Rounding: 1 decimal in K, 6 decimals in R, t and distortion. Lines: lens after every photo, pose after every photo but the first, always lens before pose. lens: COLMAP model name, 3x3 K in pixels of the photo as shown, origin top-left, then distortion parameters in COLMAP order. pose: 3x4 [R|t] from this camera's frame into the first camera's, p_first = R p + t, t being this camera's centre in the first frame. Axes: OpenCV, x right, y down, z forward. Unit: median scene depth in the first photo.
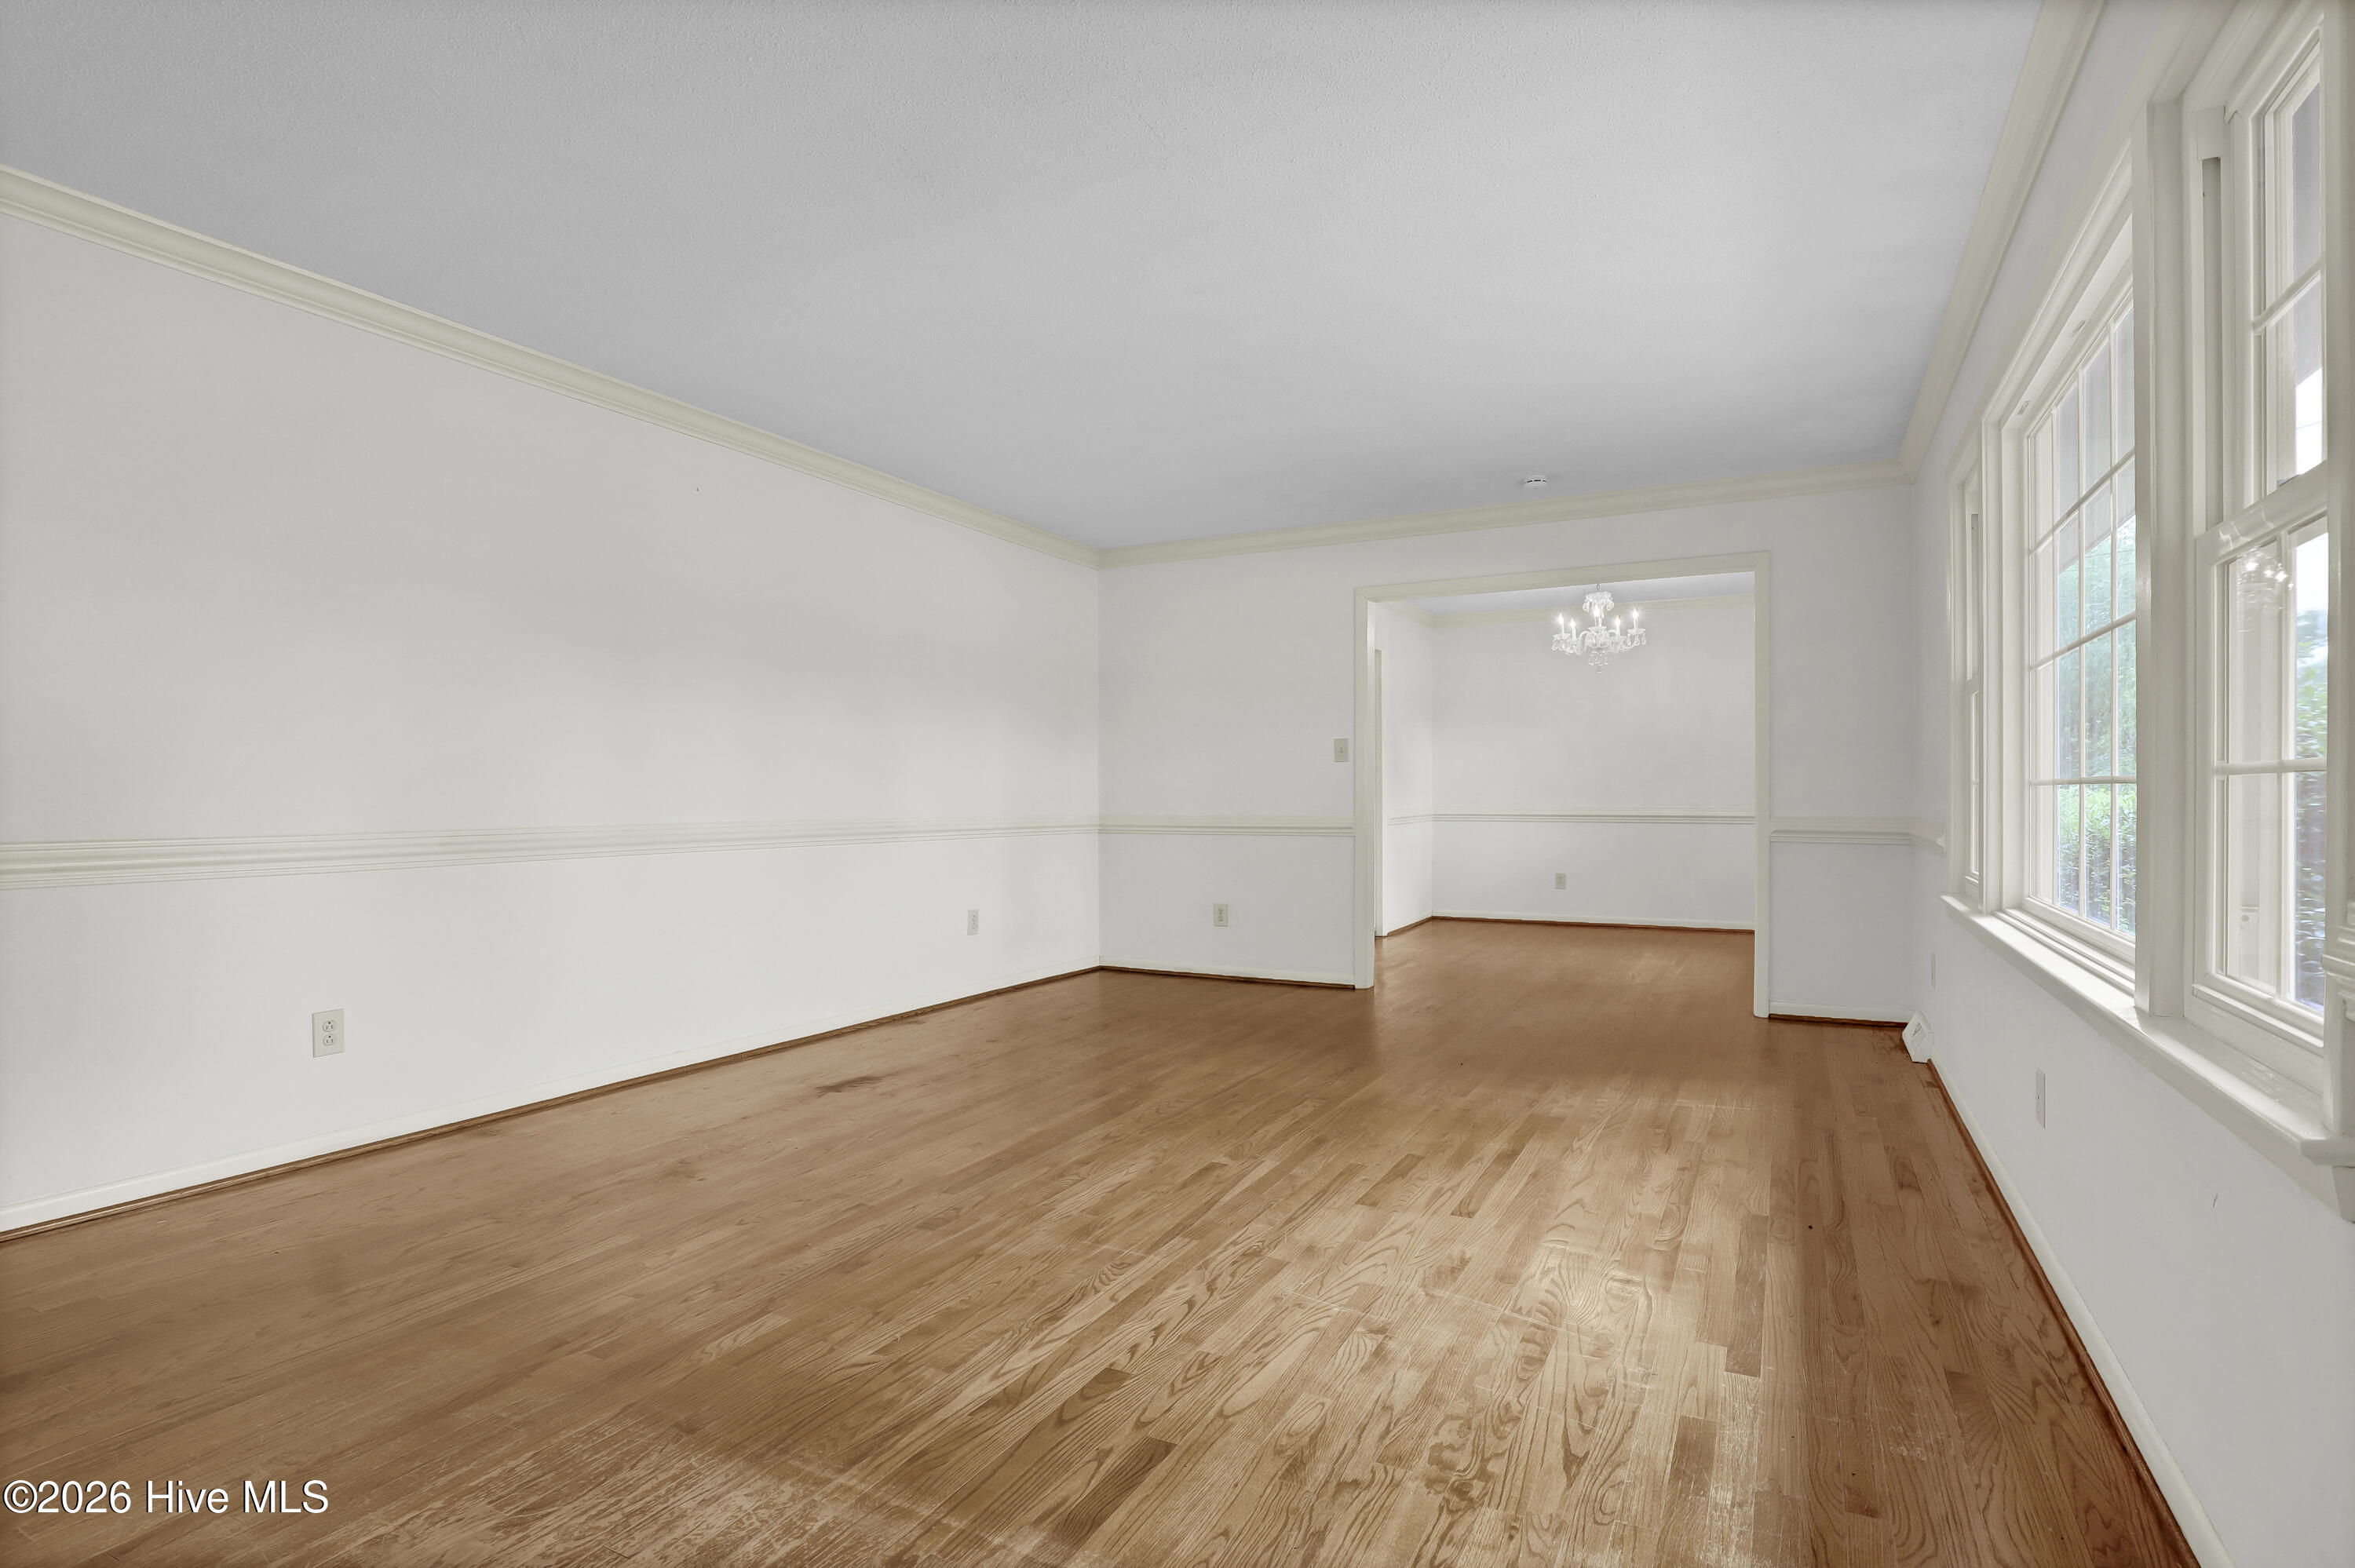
lens RADIAL K [[1155.0, 0, 1178.7], [0, 1155.0, 786.3], [0, 0, 1]] dist [-0.000093, -0.000033]
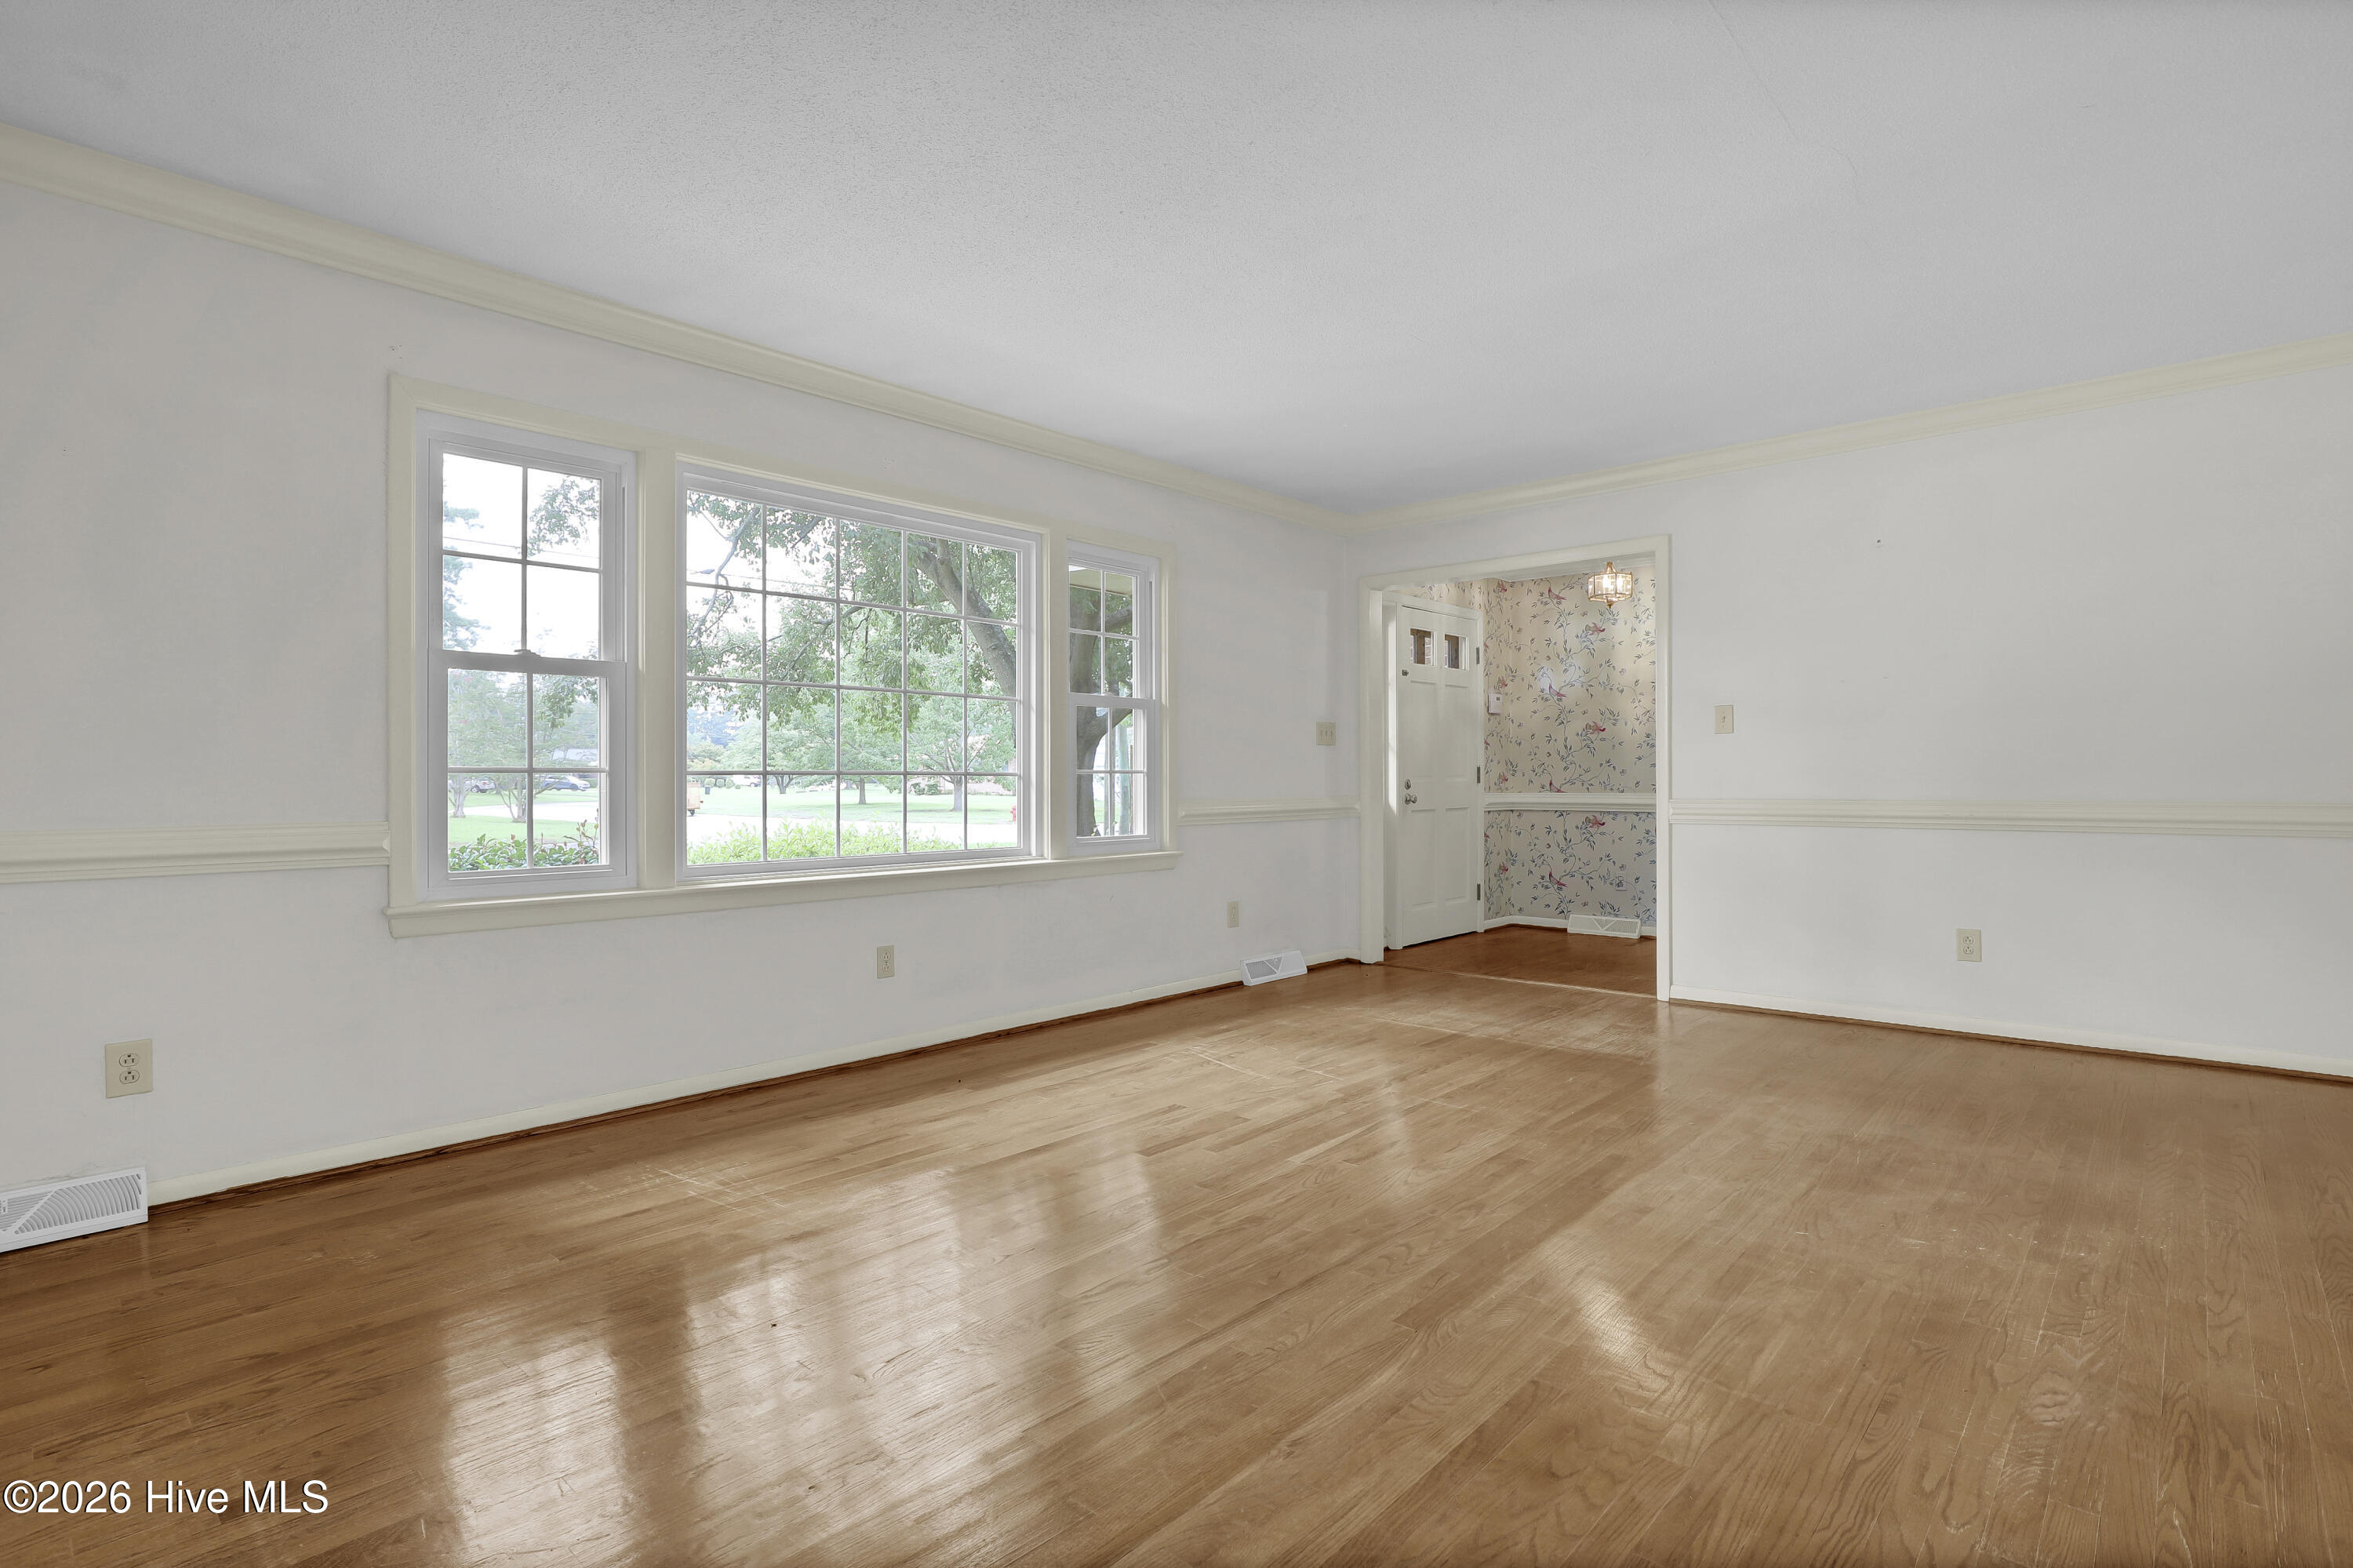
lens RADIAL K [[1154.2, 0, 1177.4], [0, 1154.2, 781.0], [0, 0, 1]] dist [-0.000093, -0.000033]
pose [[-0.969307, 0.002101, 0.245845, -0.065156], [0.001870, 0.999998, -0.001170, 0.008448], [-0.245847, -0.000675, -0.969309, 2.055841]]
